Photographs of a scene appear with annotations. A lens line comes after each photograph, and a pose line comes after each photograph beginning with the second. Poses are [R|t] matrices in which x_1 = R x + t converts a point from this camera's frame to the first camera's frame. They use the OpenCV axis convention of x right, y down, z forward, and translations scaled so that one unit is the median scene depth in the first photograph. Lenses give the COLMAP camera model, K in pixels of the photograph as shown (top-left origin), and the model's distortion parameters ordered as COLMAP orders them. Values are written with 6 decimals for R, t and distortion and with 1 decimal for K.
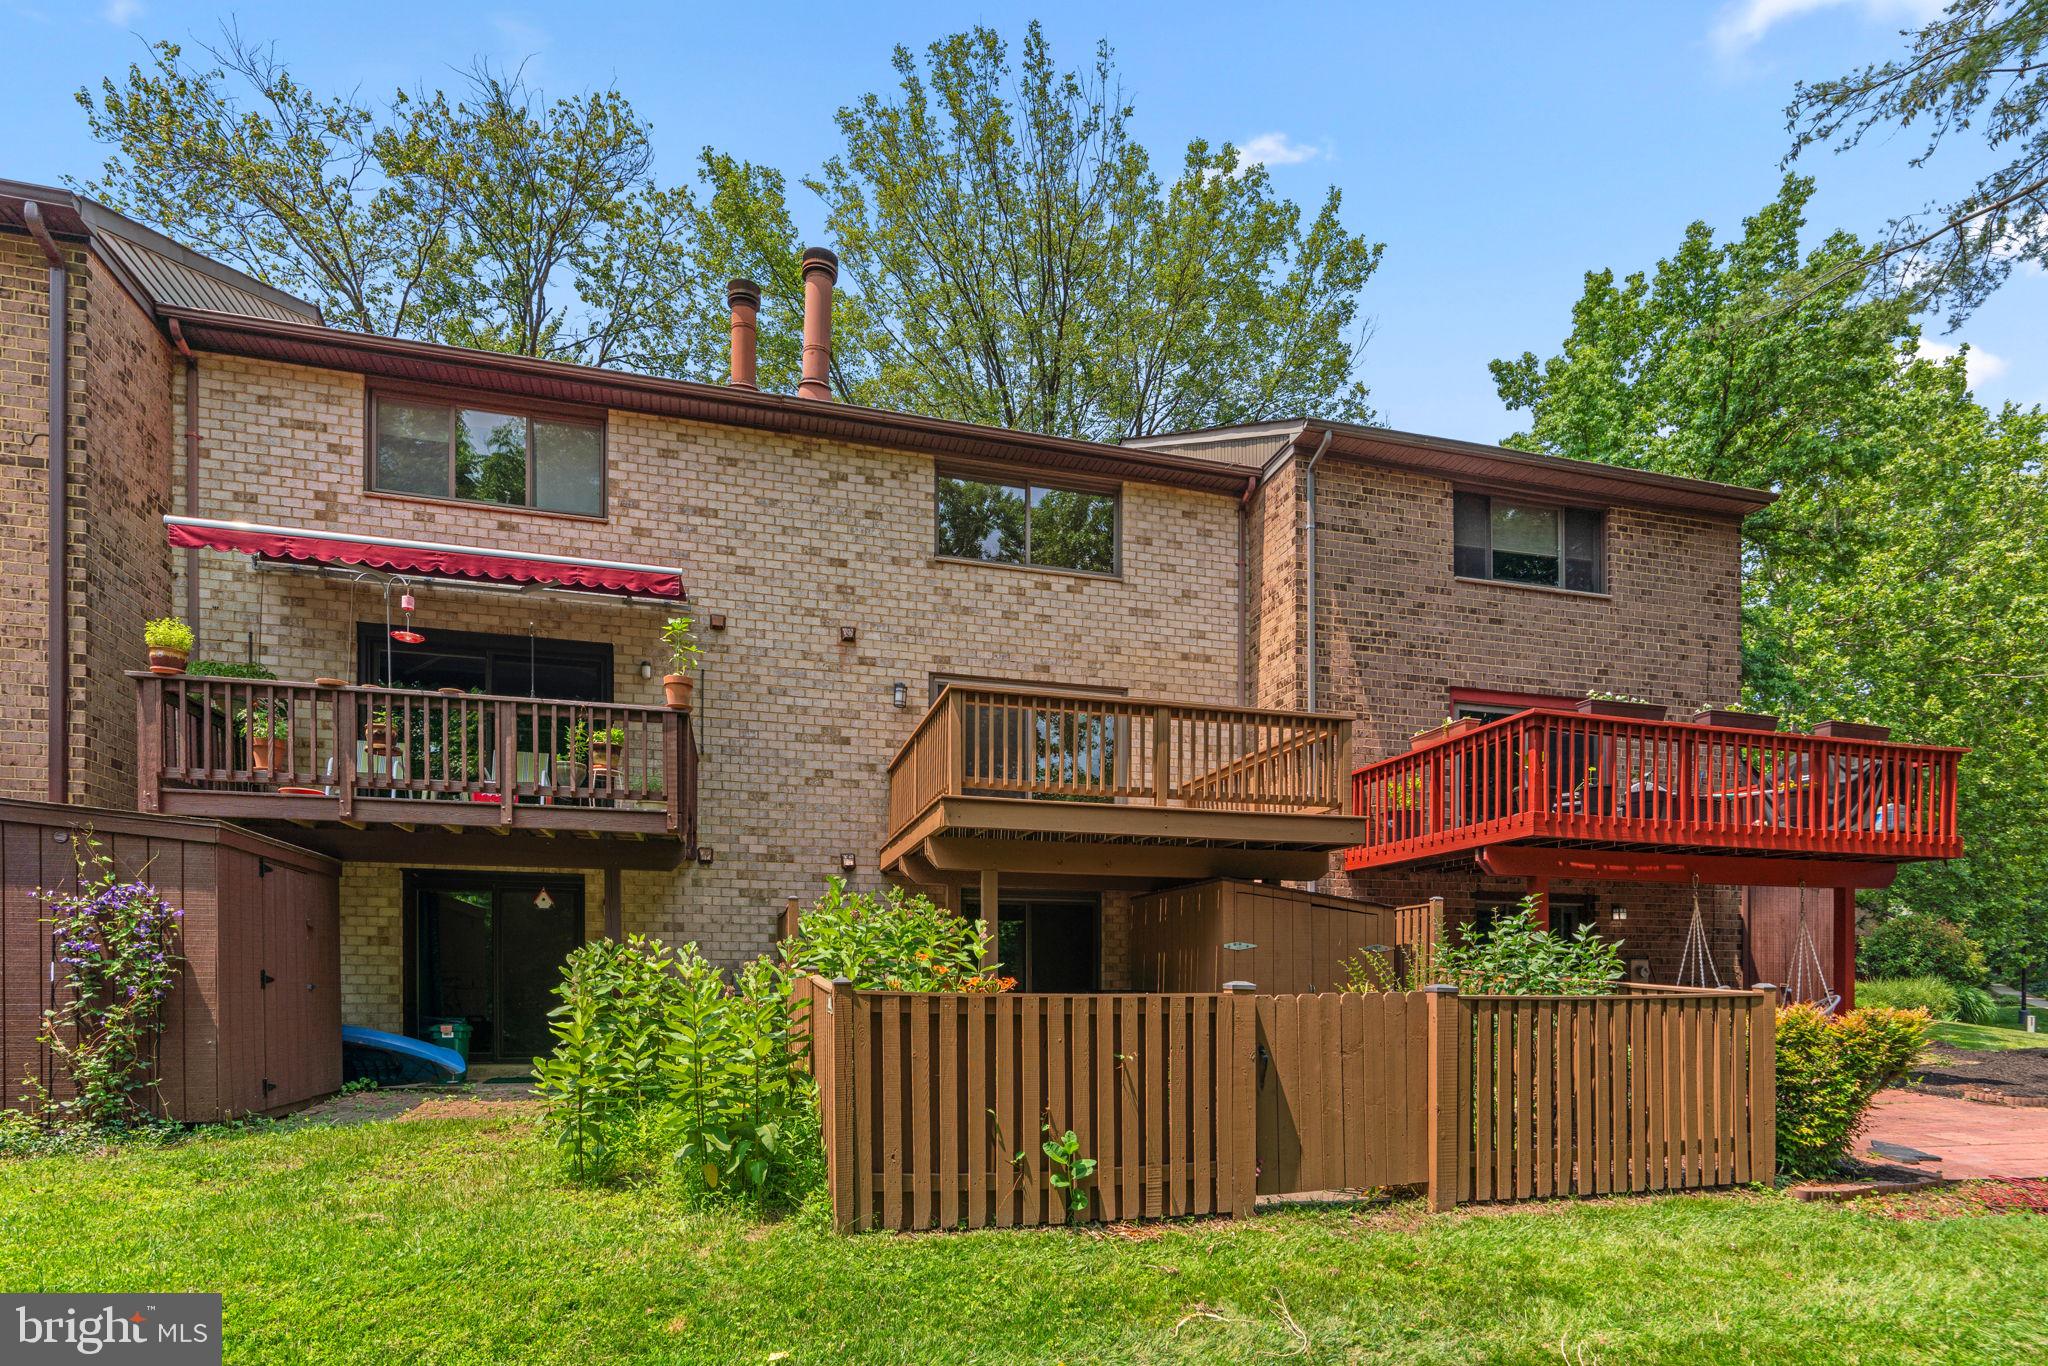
lens RADIAL K [[929.5, 0, 1025.8], [0, 929.5, 672.1], [0, 0, 1]] dist [-0.015180, 0.006355]
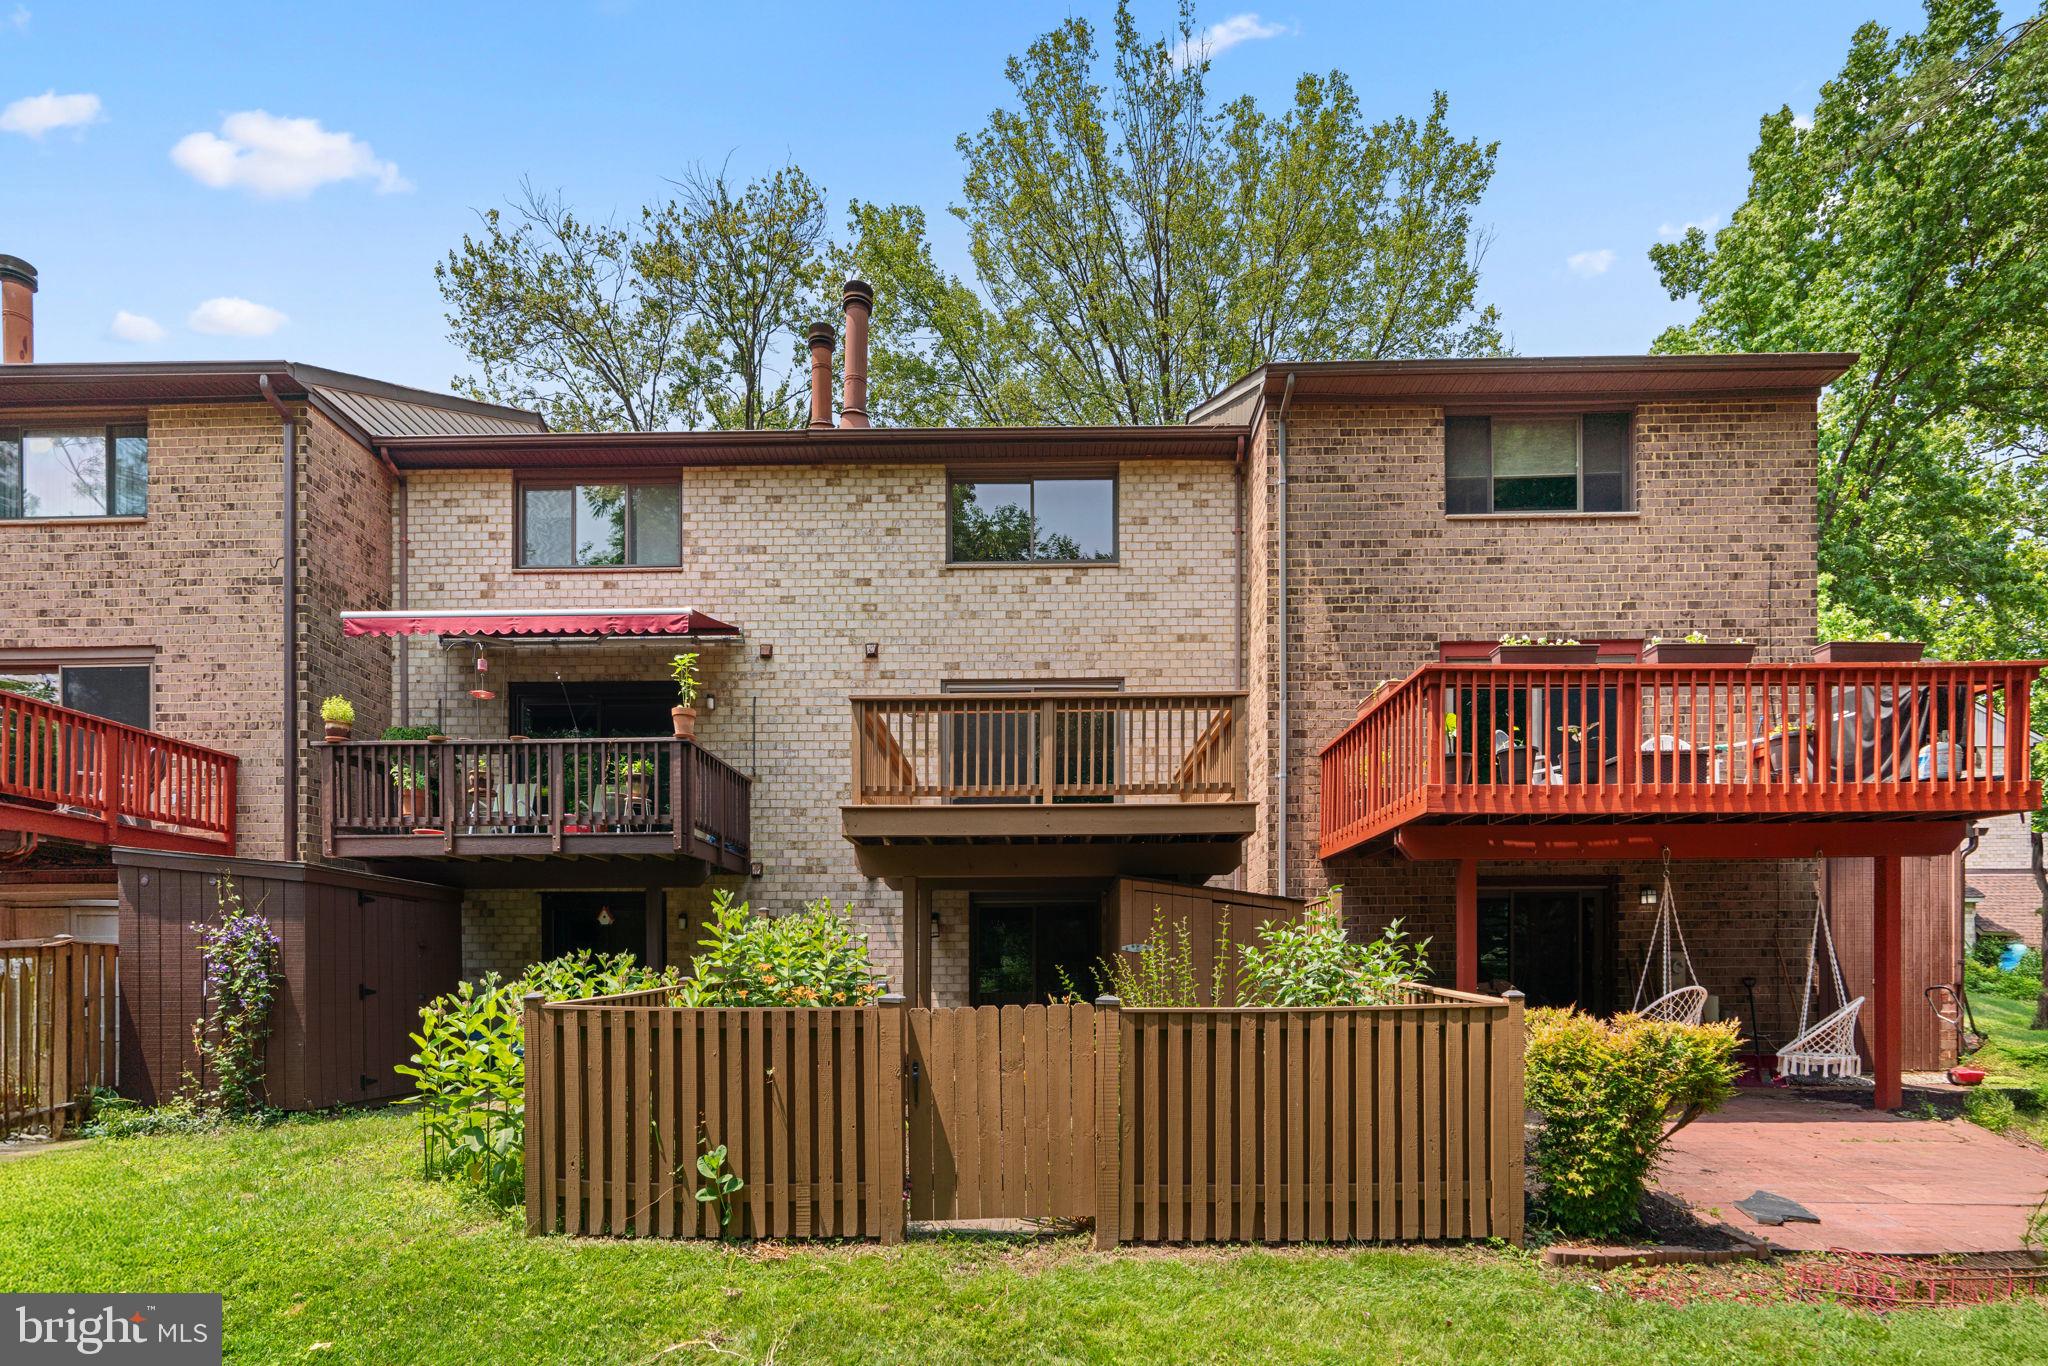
lens RADIAL K [[923.1, 0, 1003.5], [0, 923.1, 684.8], [0, 0, 1]] dist [-0.017323, 0.008049]
pose [[0.962677, -0.094704, -0.253541, 0.214260], [0.098339, 0.995152, 0.001672, 0.010374], [0.252154, -0.026543, 0.967323, 0.045375]]
